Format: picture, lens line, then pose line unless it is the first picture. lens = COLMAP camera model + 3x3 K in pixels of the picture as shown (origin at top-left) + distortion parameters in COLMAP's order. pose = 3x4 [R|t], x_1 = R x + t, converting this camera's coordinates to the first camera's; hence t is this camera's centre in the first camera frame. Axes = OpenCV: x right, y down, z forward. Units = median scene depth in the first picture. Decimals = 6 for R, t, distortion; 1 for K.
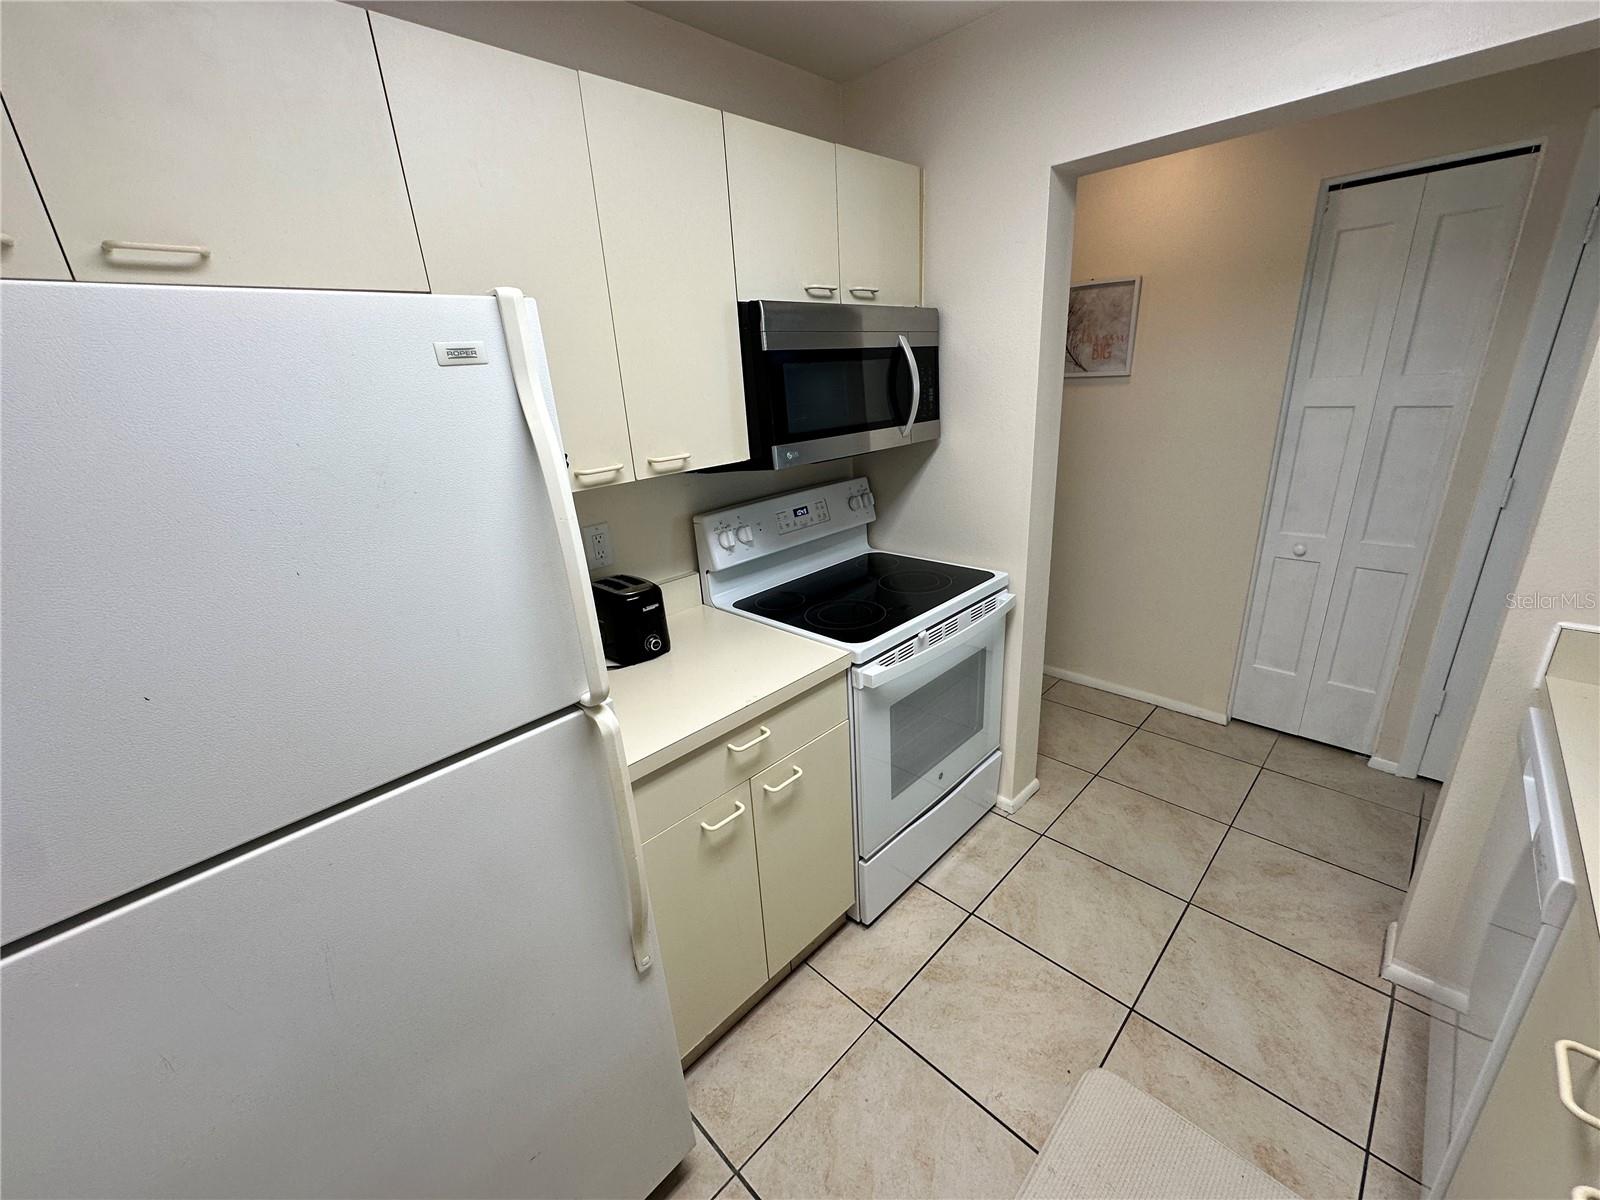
lens RADIAL K [[639.3, 0, 803.1], [0, 639.3, 596.7], [0, 0, 1]] dist [-0.000753, 0.000107]
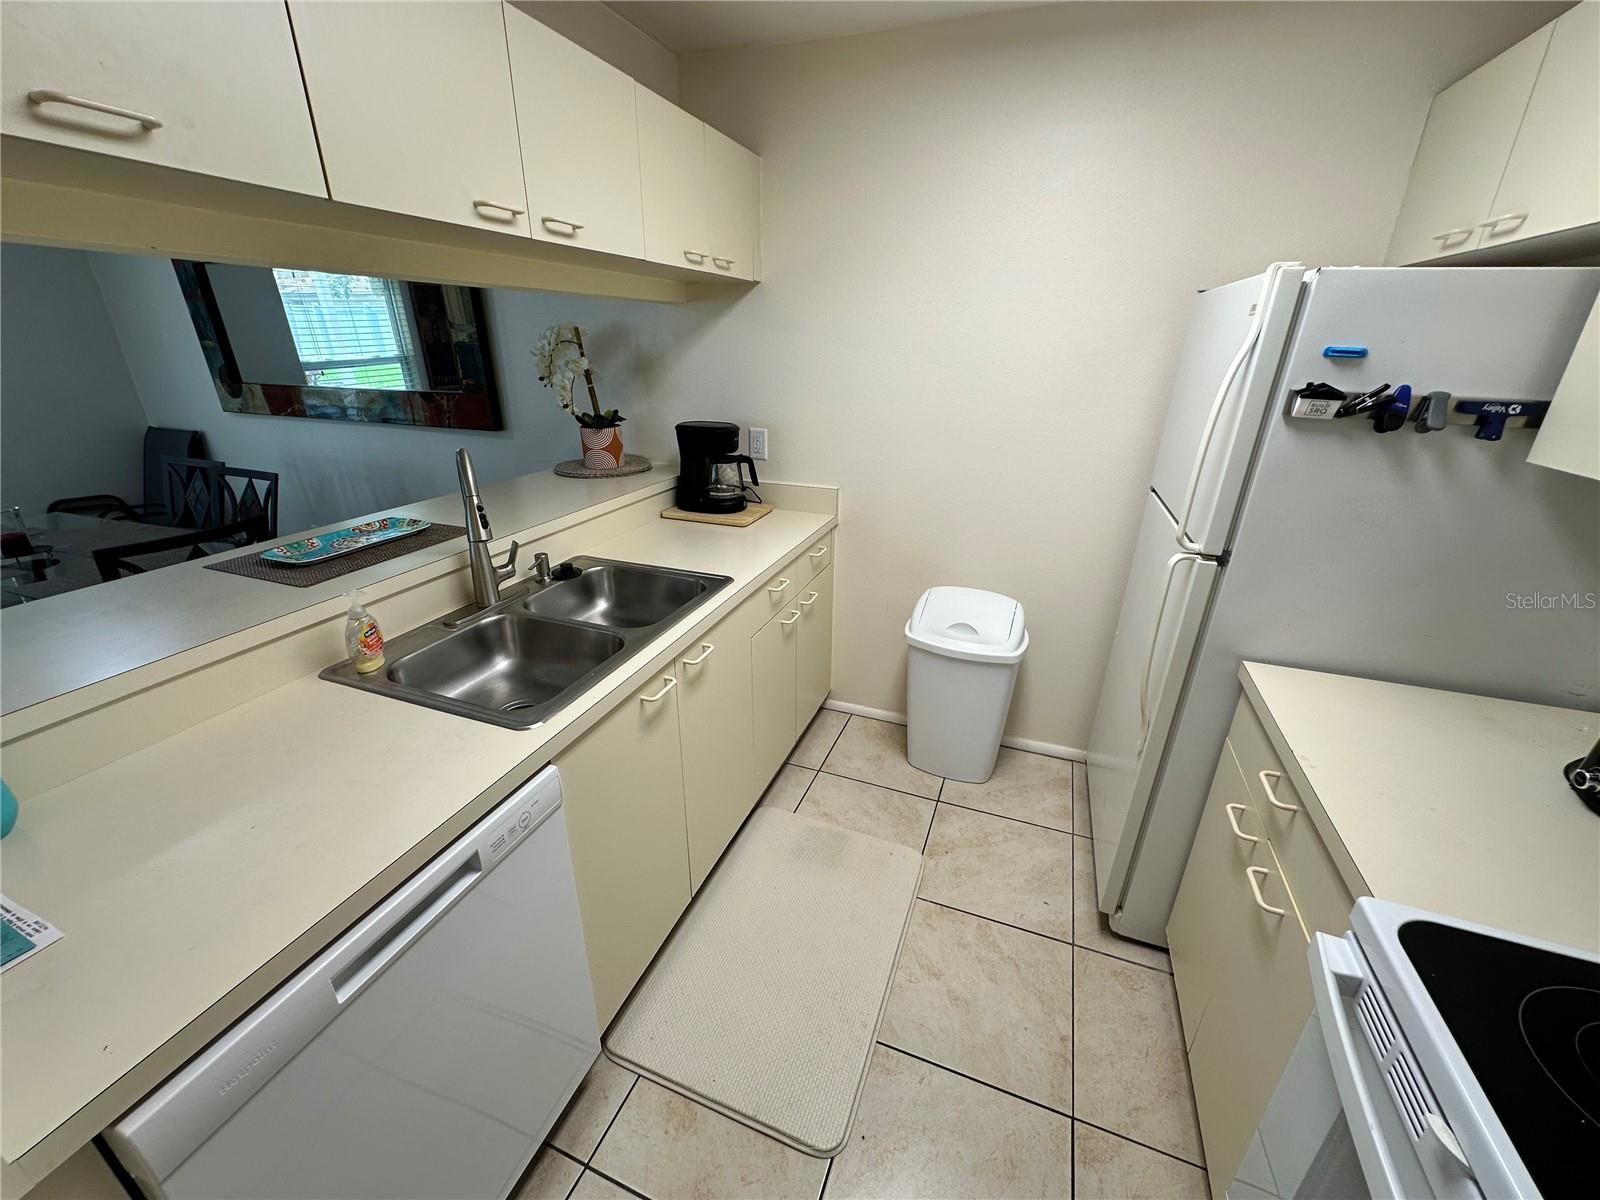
lens RADIAL K [[639.3, 0, 803.1], [0, 639.3, 596.7], [0, 0, 1]] dist [-0.000753, 0.000107]
pose [[-0.912855, 0.197596, -0.357285, 0.639017], [-0.094711, 0.748734, 0.656070, -0.392806], [0.397148, 0.632735, -0.664771, 1.042212]]
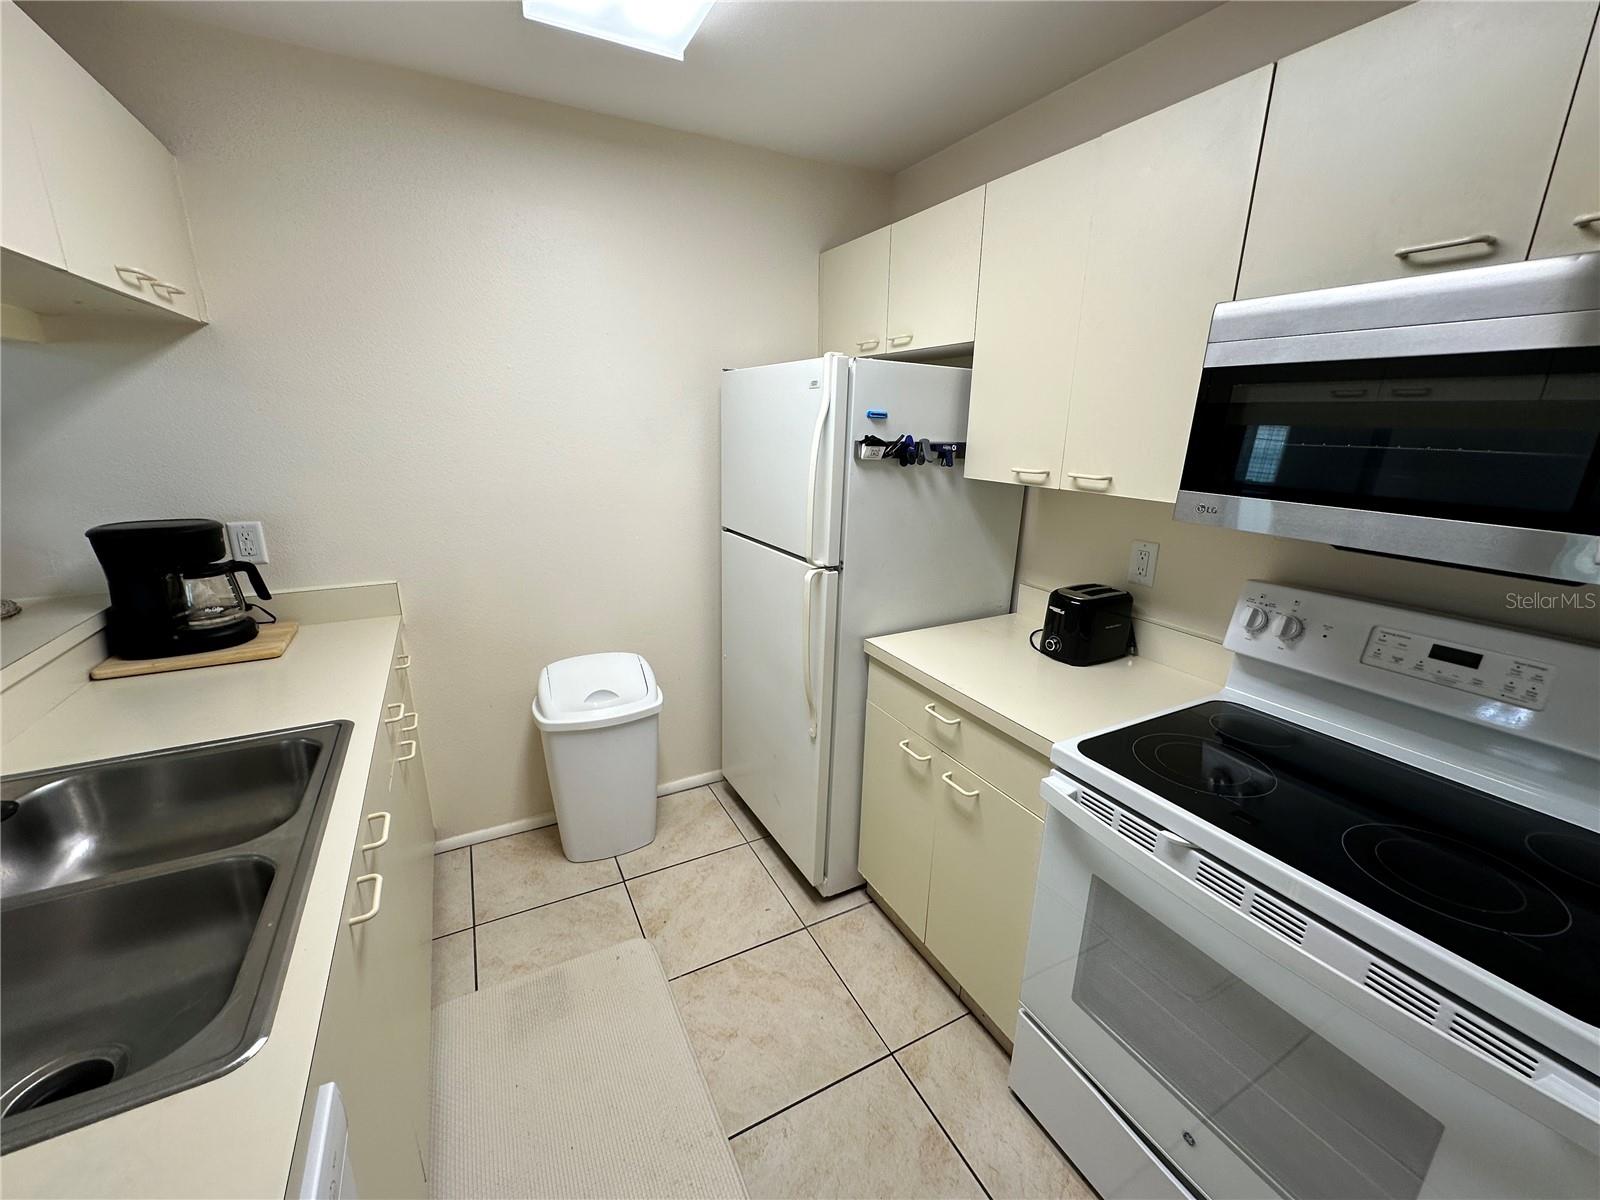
lens RADIAL K [[636.2, 0, 797.1], [0, 636.2, 598.3], [0, 0, 1]] dist [0.000727, 0.000135]
pose [[-0.300479, 0.309321, -0.902238, 0.867381], [-0.315225, 0.860589, 0.400025, -0.296294], [0.900192, 0.404607, -0.161083, 0.789590]]
